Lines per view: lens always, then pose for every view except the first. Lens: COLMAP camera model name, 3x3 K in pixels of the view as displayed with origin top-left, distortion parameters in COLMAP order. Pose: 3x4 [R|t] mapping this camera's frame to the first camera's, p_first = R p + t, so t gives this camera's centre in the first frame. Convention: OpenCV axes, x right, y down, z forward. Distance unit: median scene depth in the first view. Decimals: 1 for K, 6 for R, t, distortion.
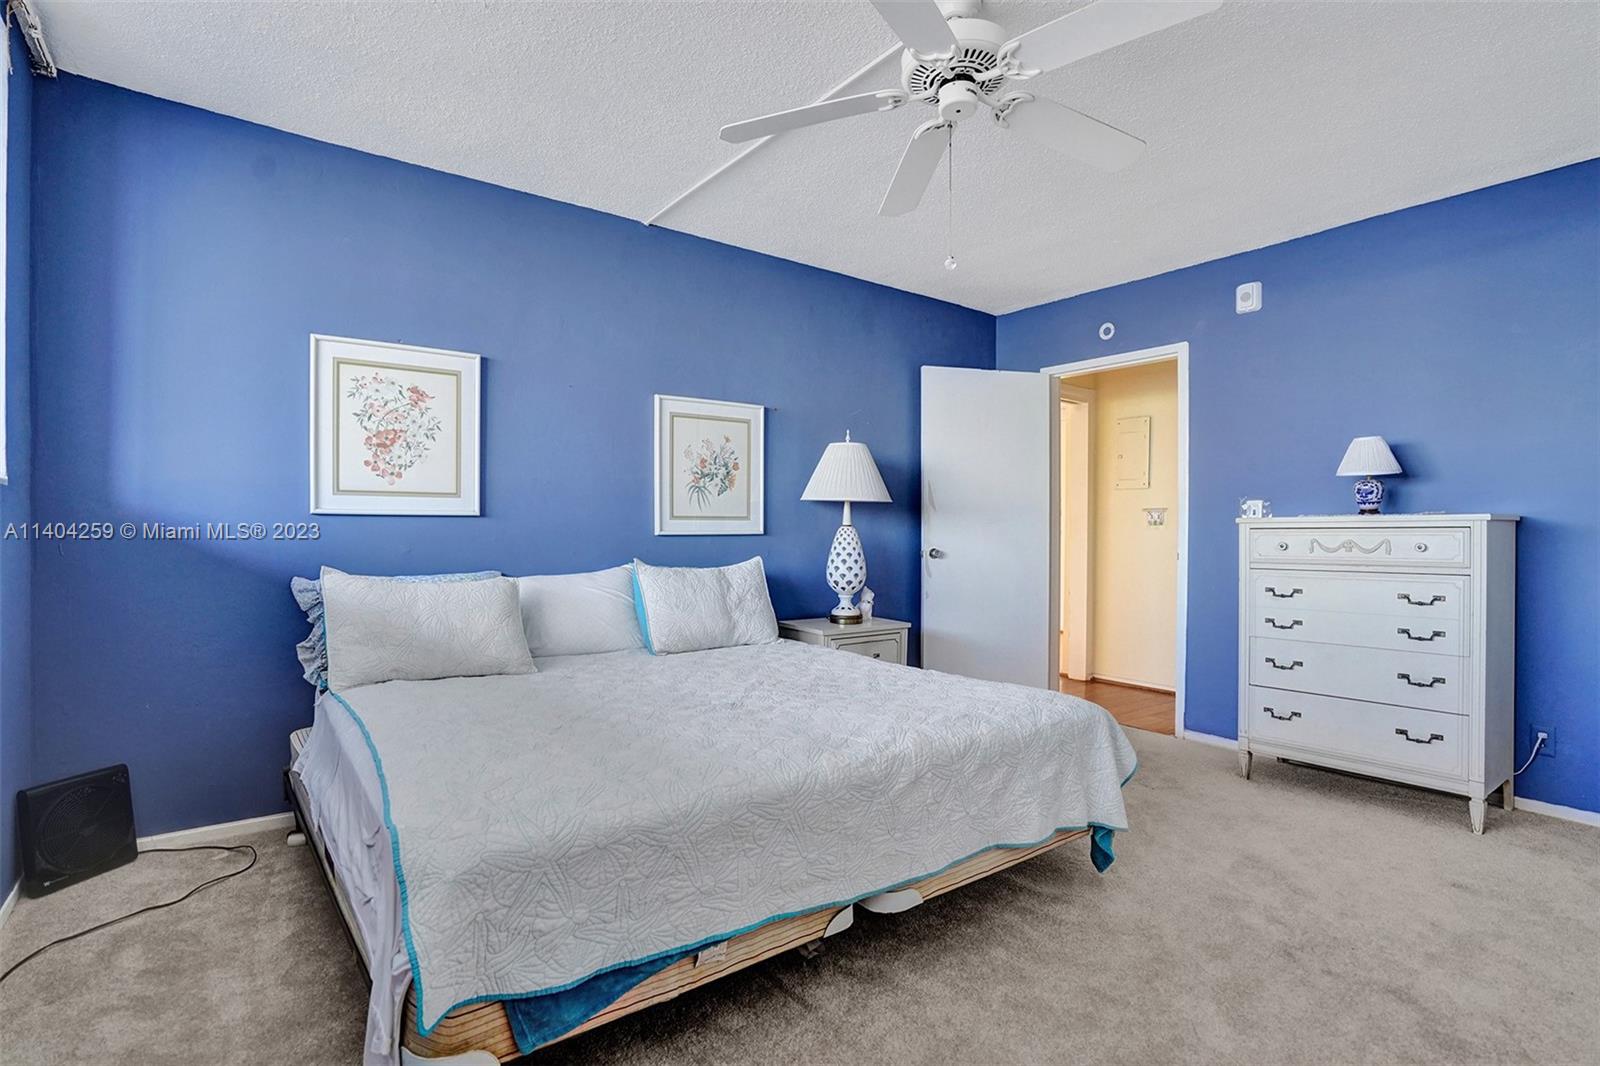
lens RADIAL K [[778.4, 0, 782.7], [0, 778.4, 537.5], [0, 0, 1]] dist [-0.064916, 0.023808]
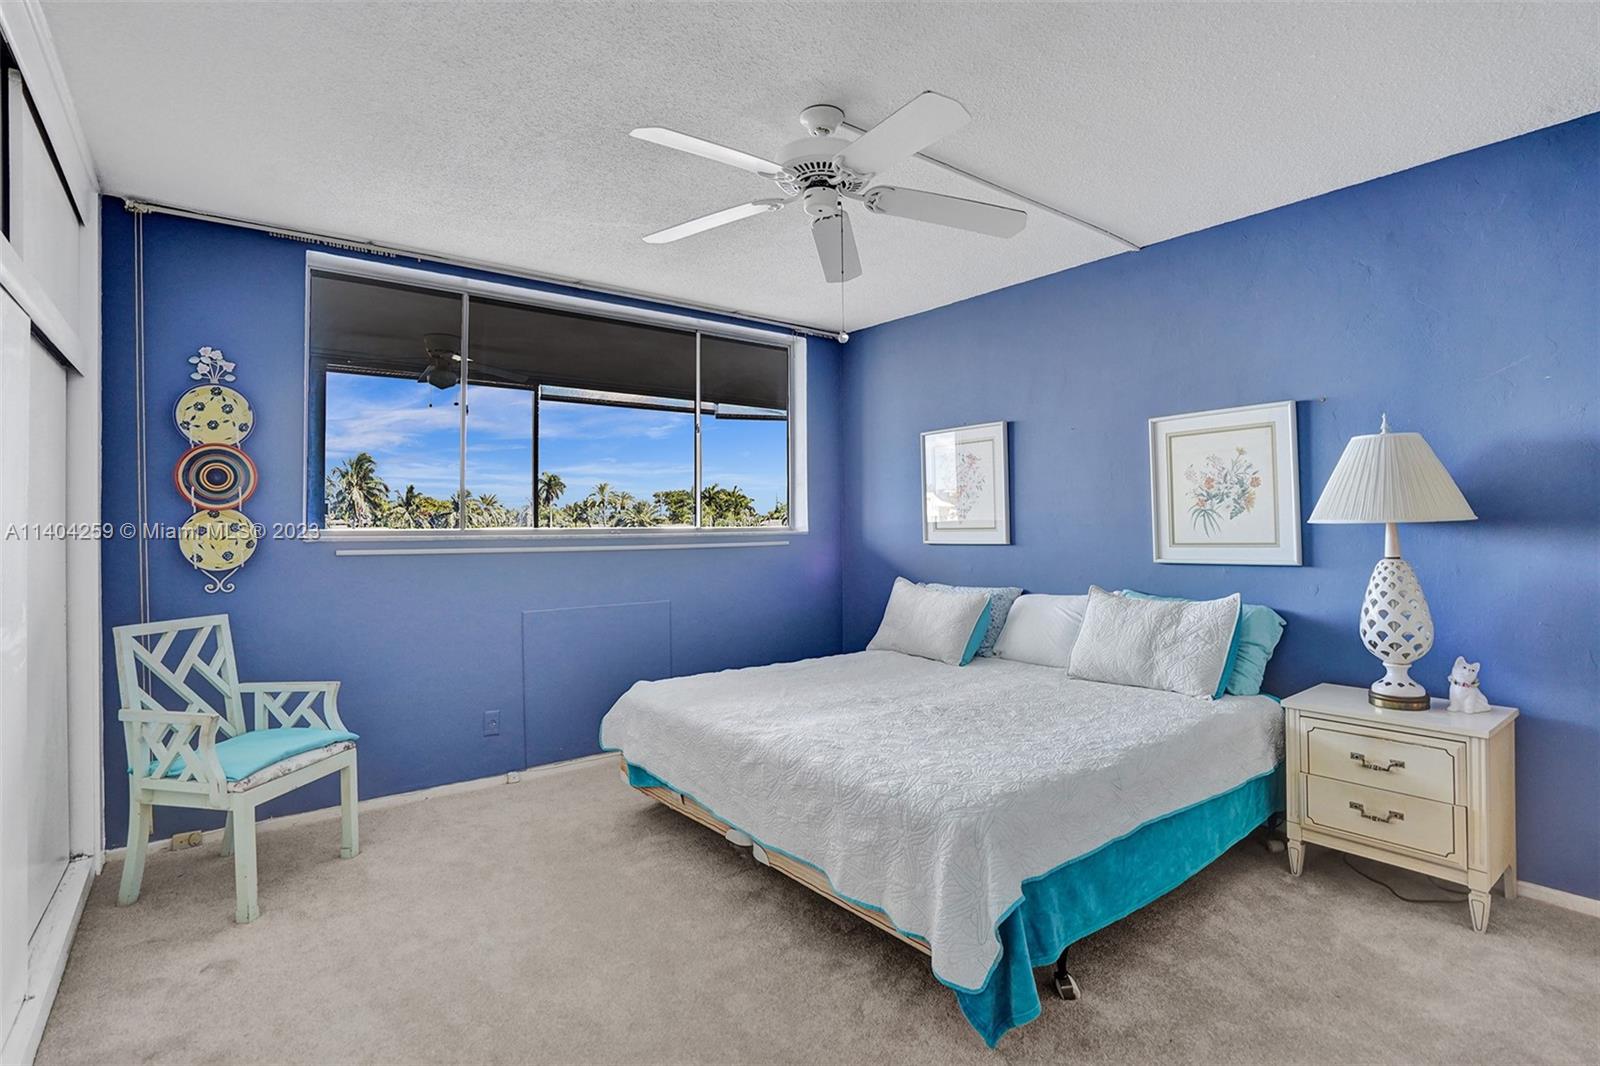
lens RADIAL K [[752.8, 0, 807.6], [0, 752.8, 529.7], [0, 0, 1]] dist [0.021501, 0.000049]
pose [[0.059296, 0.000738, -0.998240, 0.728602], [0.011436, 0.999934, 0.001419, -0.048911], [0.998175, -0.011500, 0.059284, 0.491662]]
